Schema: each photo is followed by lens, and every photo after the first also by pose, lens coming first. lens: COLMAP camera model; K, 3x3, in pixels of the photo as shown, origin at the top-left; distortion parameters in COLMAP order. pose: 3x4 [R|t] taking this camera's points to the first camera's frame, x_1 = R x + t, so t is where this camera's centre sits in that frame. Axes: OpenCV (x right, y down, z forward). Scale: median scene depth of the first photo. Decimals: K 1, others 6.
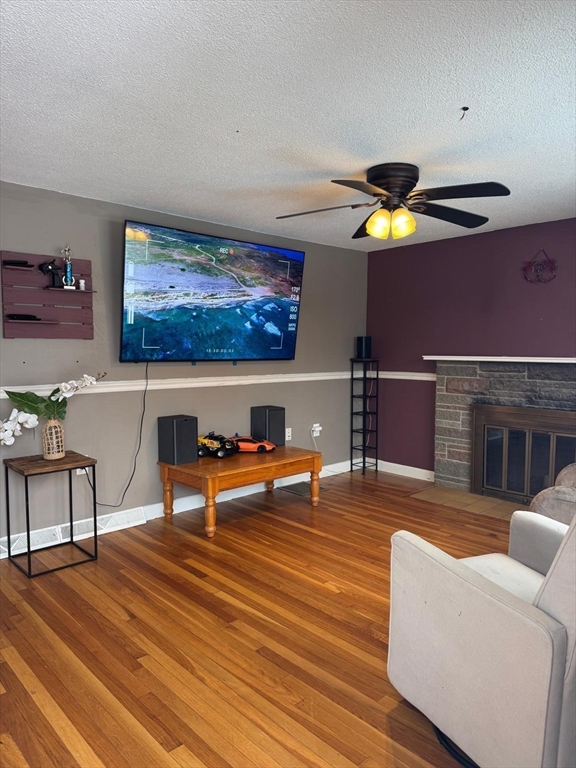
lens RADIAL K [[533.4, 0, 288.0], [0, 533.4, 384.0], [0, 0, 1]] dist [0.083592, -0.000093]
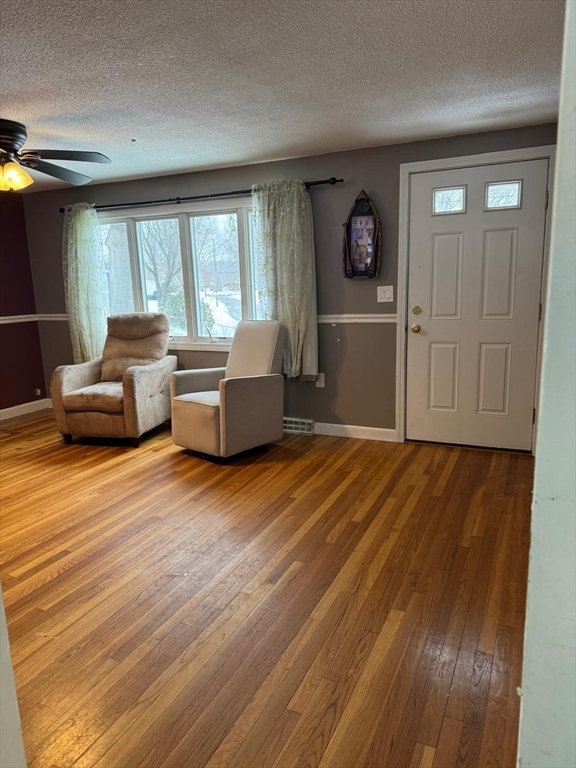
lens RADIAL K [[533.4, 0, 288.0], [0, 533.4, 384.0], [0, 0, 1]] dist [0.083592, -0.000093]
pose [[-0.357939, -0.174893, 0.917220, -1.088477], [0.102811, 0.968948, 0.224877, -0.076175], [-0.928068, 0.174792, -0.328843, 0.936447]]
